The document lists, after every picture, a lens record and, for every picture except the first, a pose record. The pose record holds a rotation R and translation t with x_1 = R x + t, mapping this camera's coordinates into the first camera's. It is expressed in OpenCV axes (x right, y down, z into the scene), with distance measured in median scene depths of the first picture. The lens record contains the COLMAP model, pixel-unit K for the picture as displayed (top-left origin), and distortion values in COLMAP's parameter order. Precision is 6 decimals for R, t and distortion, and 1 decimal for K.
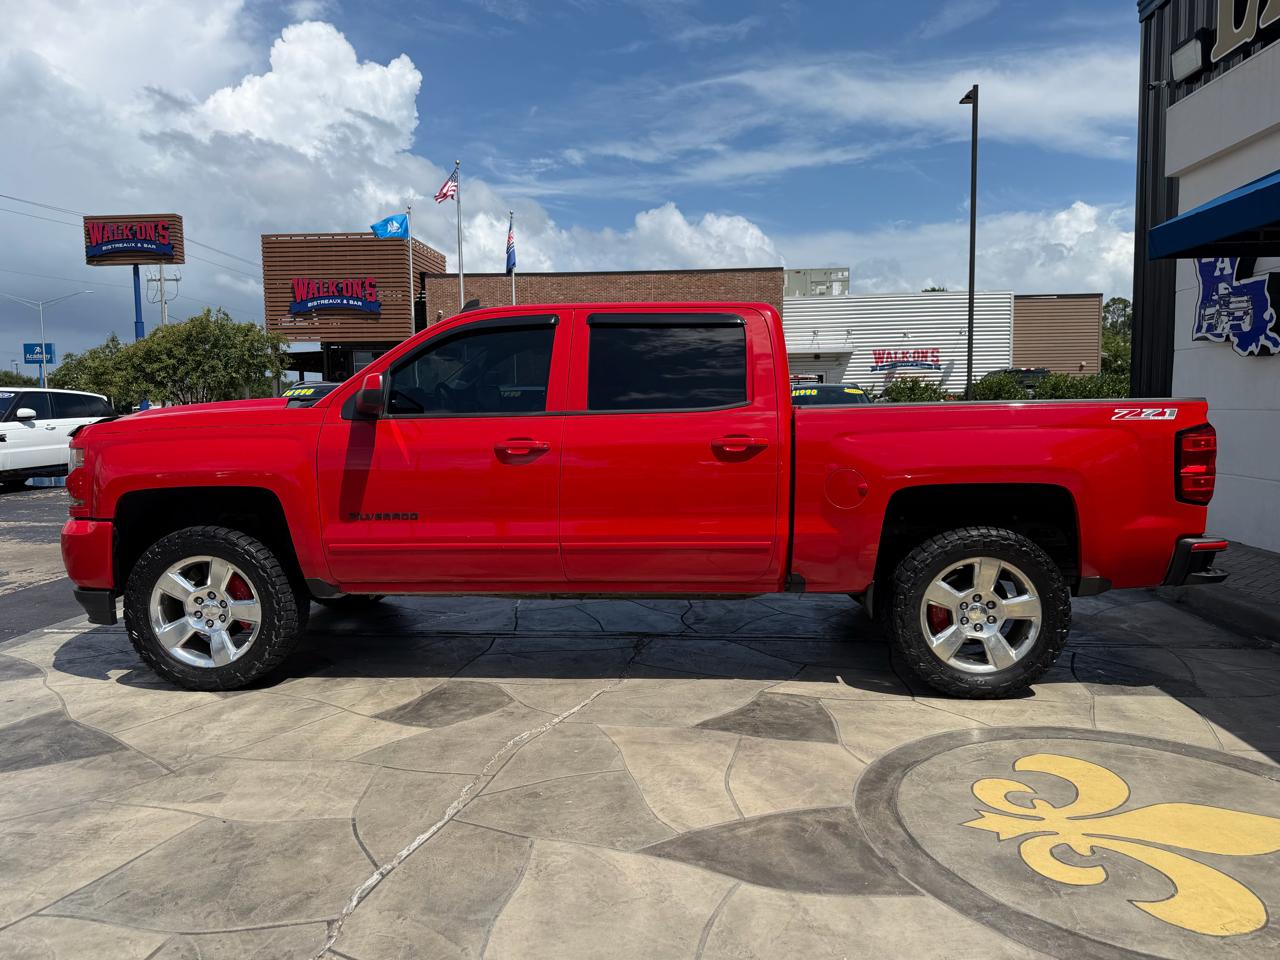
lens RADIAL K [[902.0, 0, 646.6], [0, 902.0, 483.0], [0, 0, 1]] dist [0.045270, -0.059128]
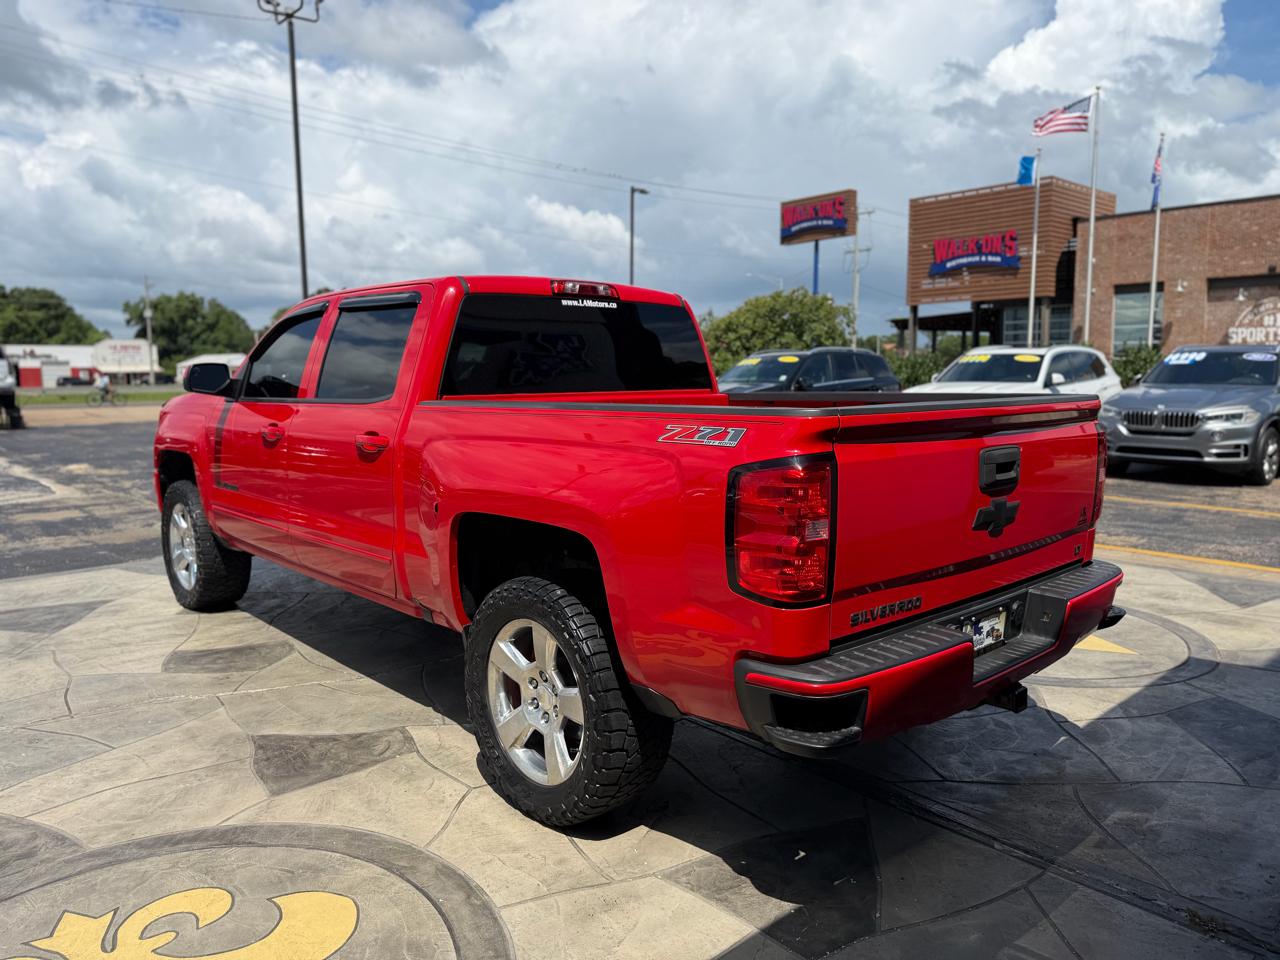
lens RADIAL K [[902.0, 0, 633.8], [0, 902.0, 476.7], [0, 0, 1]] dist [0.045270, -0.059128]
pose [[0.706943, 0.085930, -0.702031, 0.928367], [-0.059008, 0.996297, 0.062528, -0.082819], [0.704805, -0.002779, 0.709396, 0.559828]]
